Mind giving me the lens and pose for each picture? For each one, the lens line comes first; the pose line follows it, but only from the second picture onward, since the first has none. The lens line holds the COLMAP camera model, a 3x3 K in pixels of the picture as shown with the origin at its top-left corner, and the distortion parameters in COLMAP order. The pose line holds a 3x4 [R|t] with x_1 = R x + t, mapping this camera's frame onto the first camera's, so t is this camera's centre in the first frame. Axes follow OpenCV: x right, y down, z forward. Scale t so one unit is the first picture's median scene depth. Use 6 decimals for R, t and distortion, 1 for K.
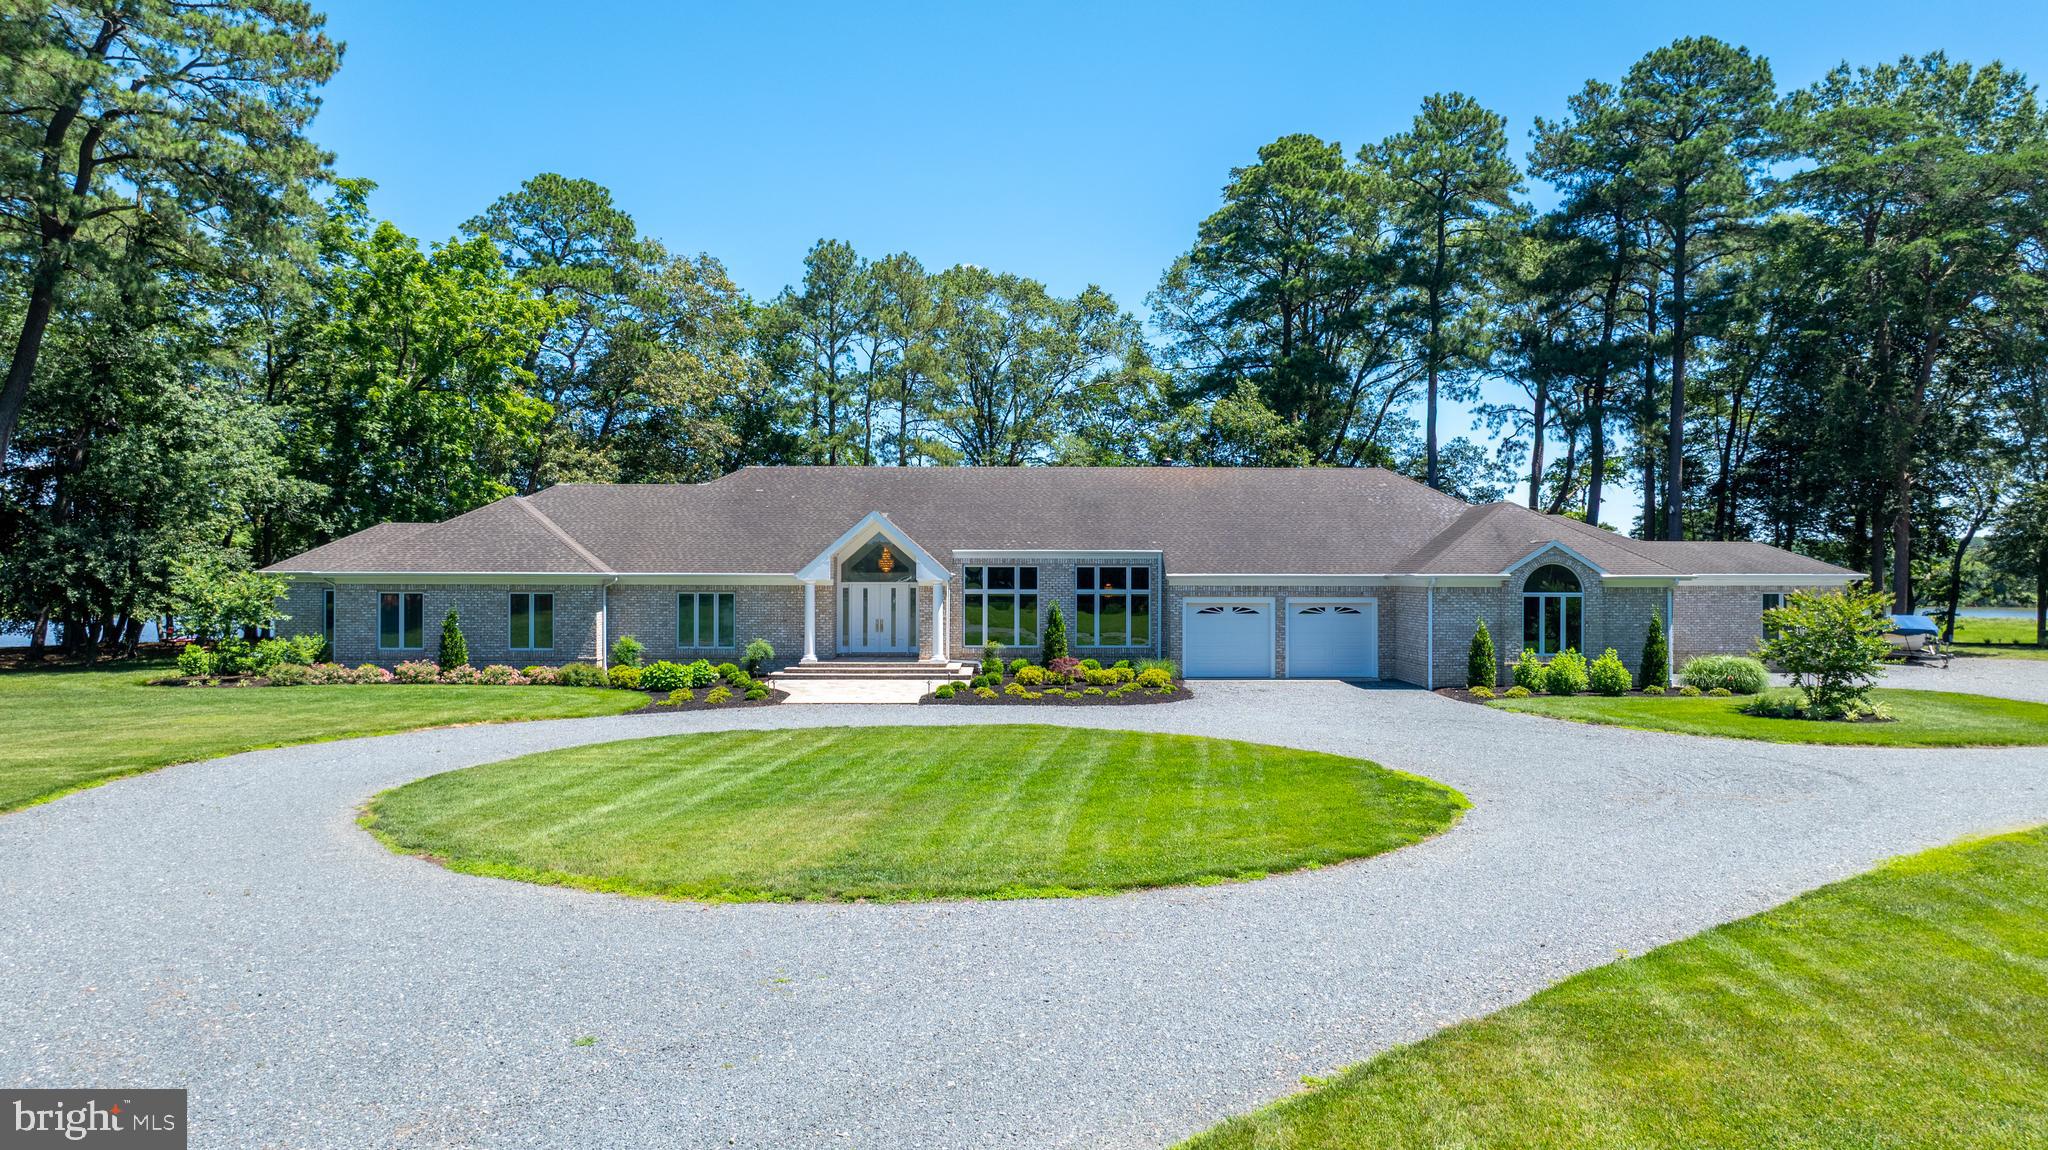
lens RADIAL K [[1451.3, 0, 1024.0], [0, 1451.3, 575.0], [0, 0, 1]] dist [-0.034287, 0.035059]
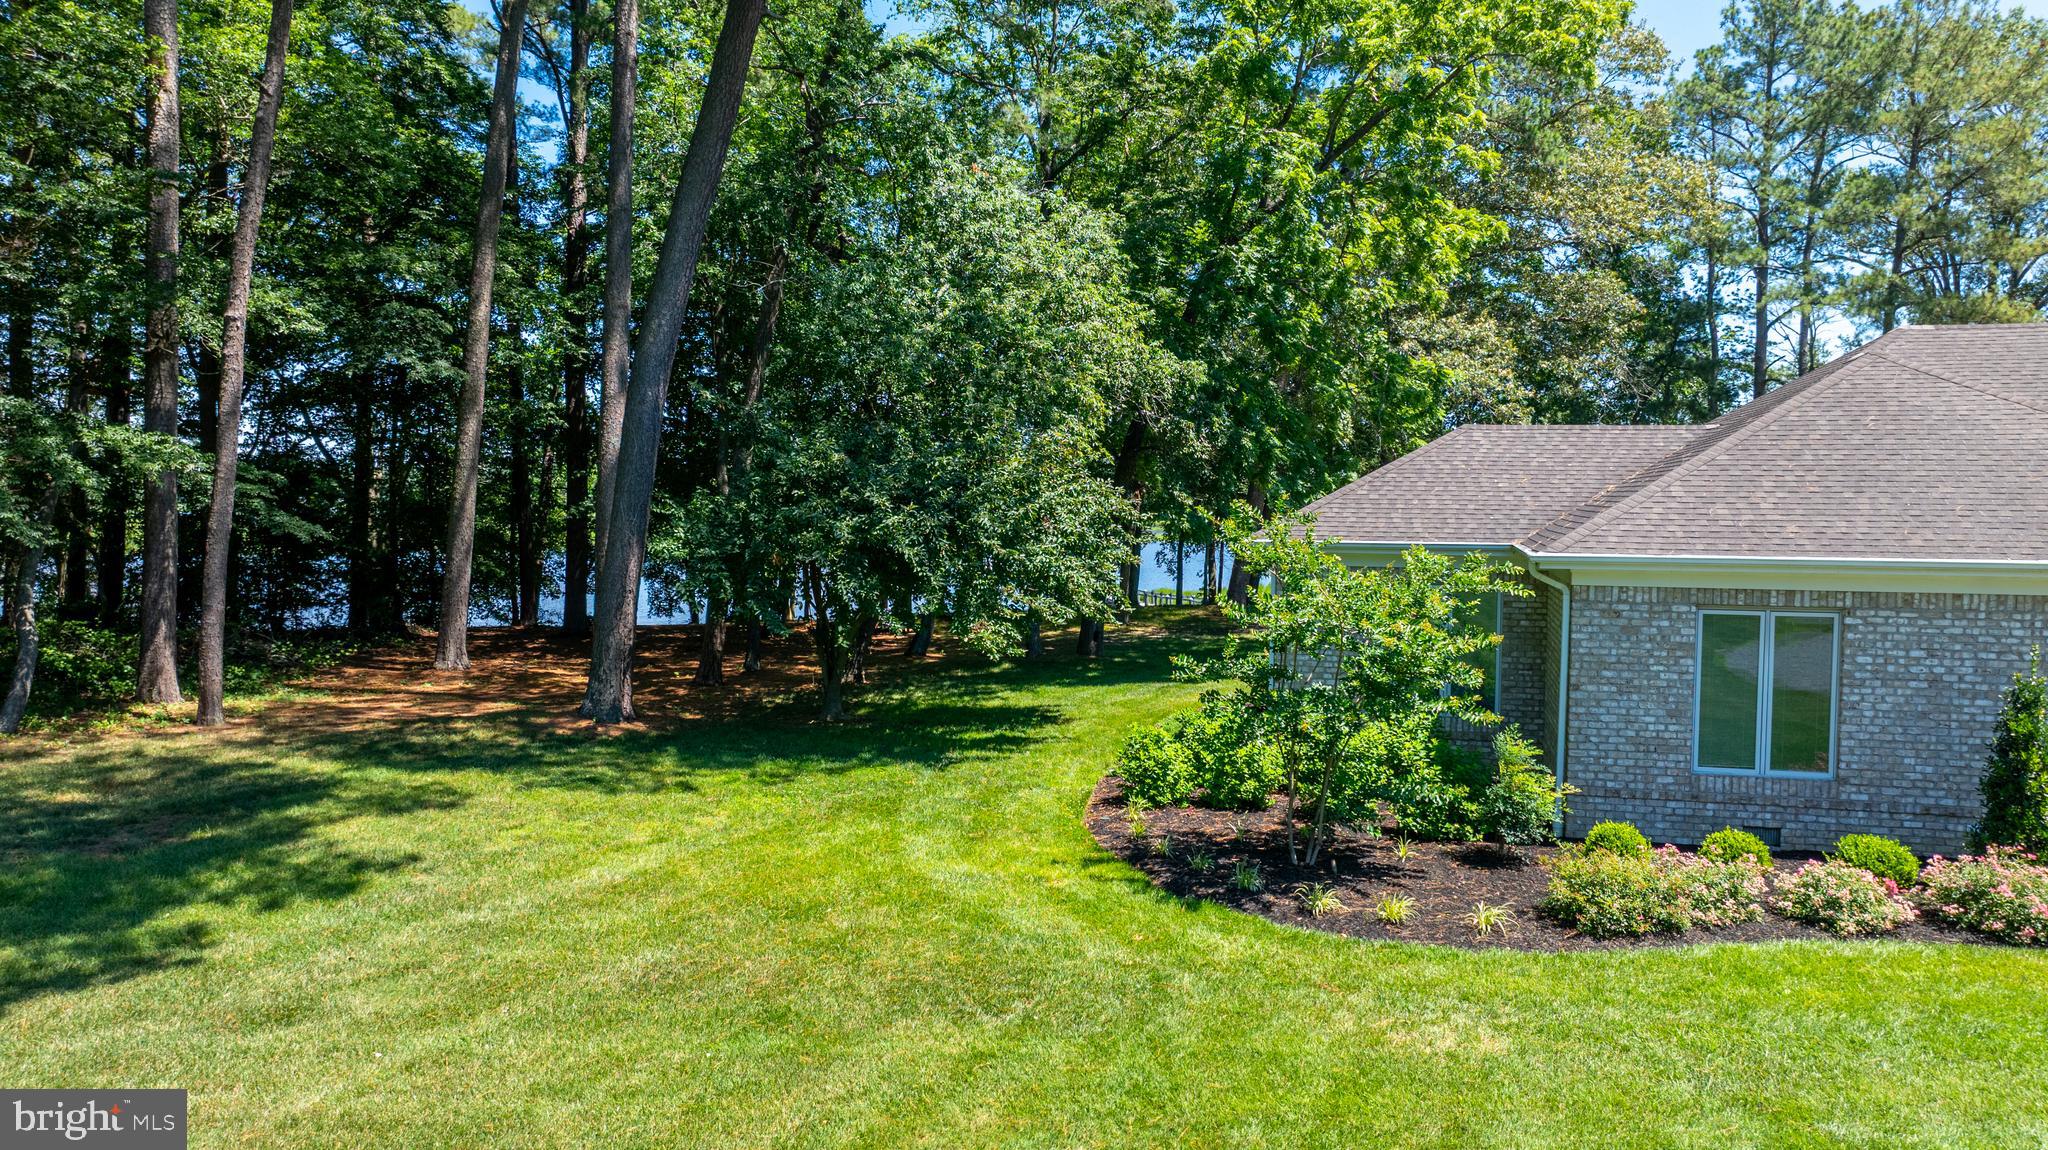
lens RADIAL K [[1467.7, 0, 1020.5], [0, 1467.7, 592.3], [0, 0, 1]] dist [-0.065959, 0.093978]
pose [[0.958433, 0.021003, -0.284543, -0.483442], [-0.003712, 0.998120, 0.061170, -0.013390], [0.285293, -0.057571, 0.956710, 0.584137]]
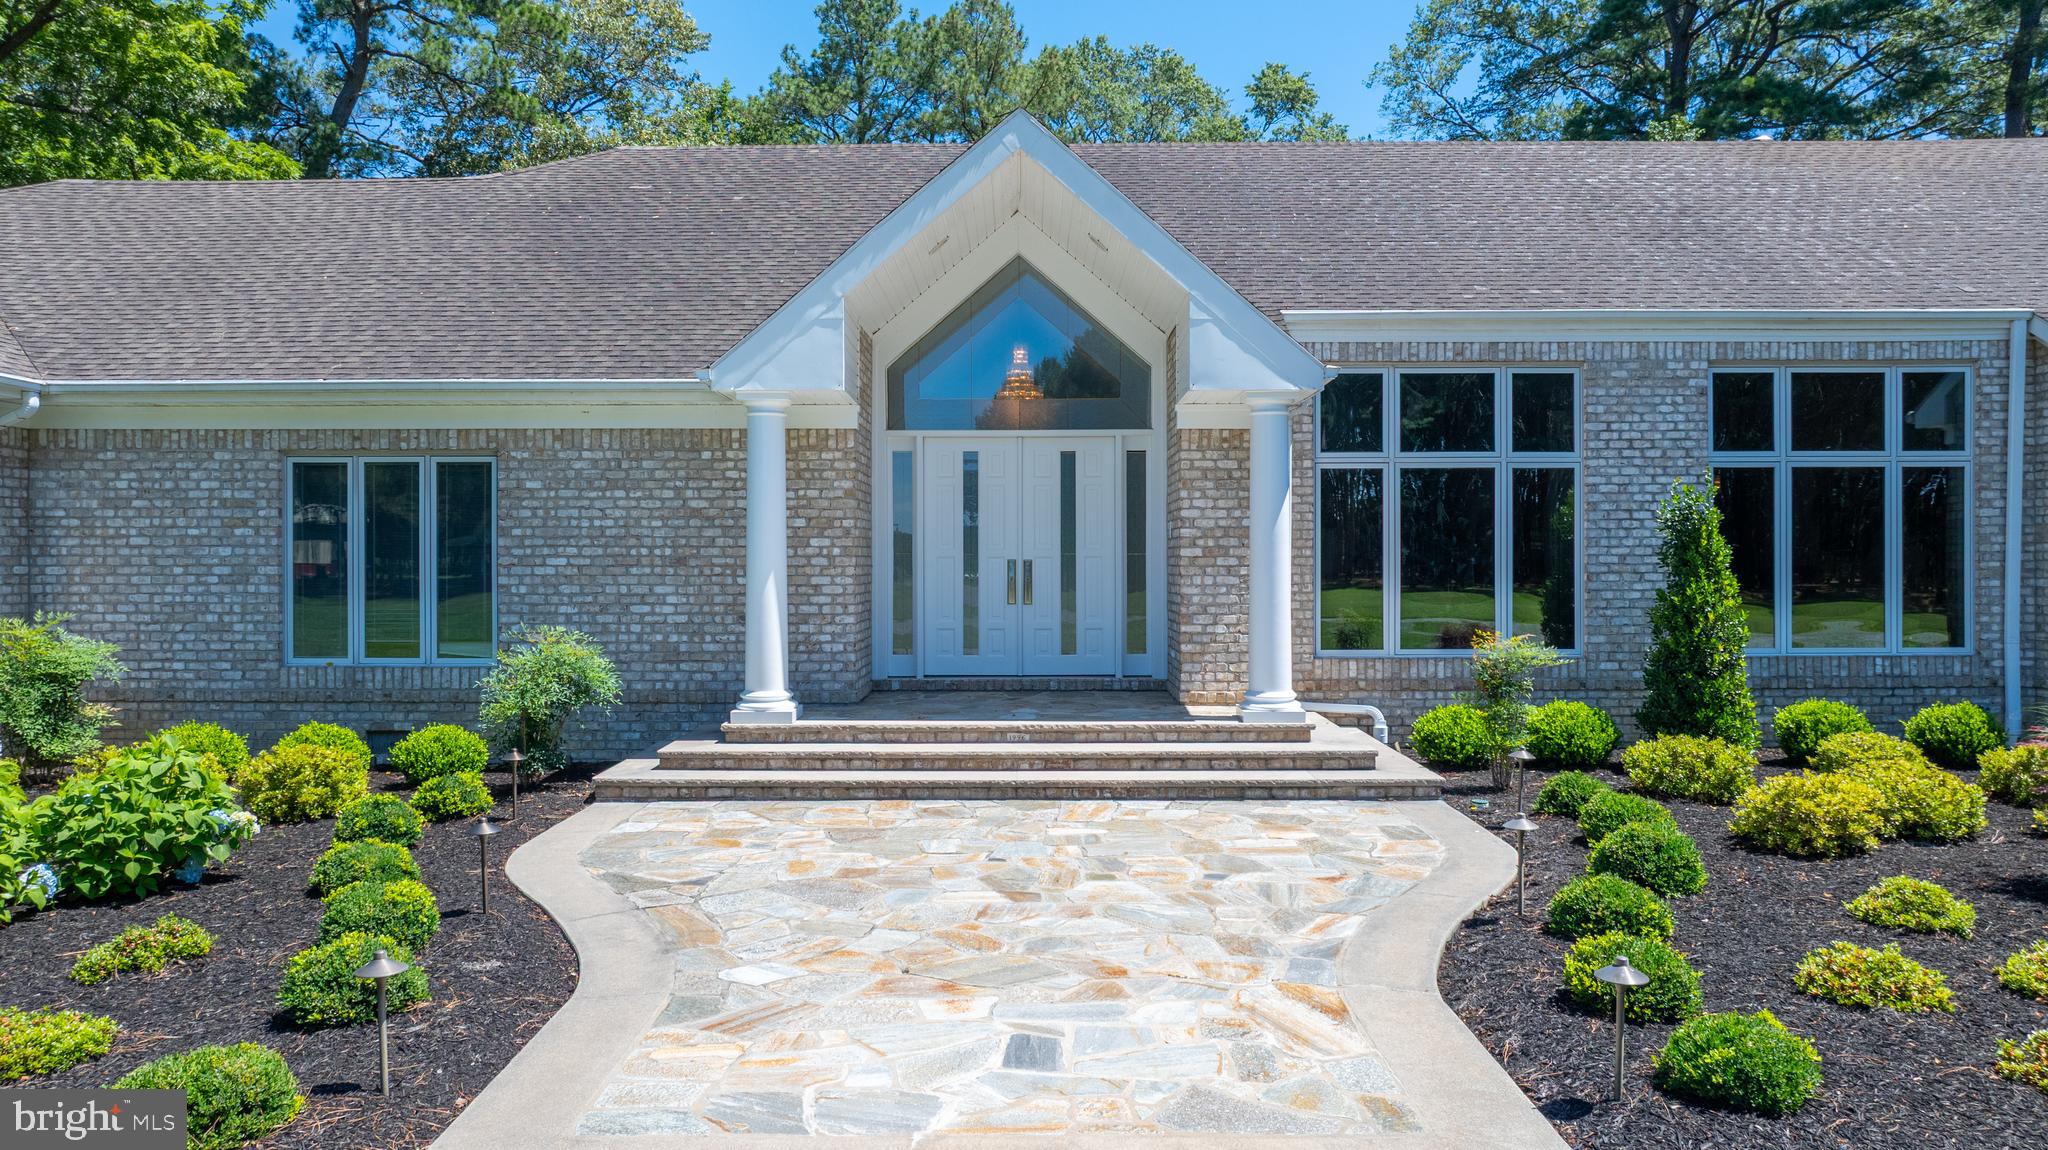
lens RADIAL K [[1486.3, 0, 1017.9], [0, 1486.3, 577.7], [0, 0, 1]] dist [0.001934, -0.057538]
pose [[0.999603, -0.003909, -0.027893, -0.093667], [0.004062, 0.999977, 0.005414, 0.033053], [0.027871, -0.005525, 0.999596, 0.718987]]
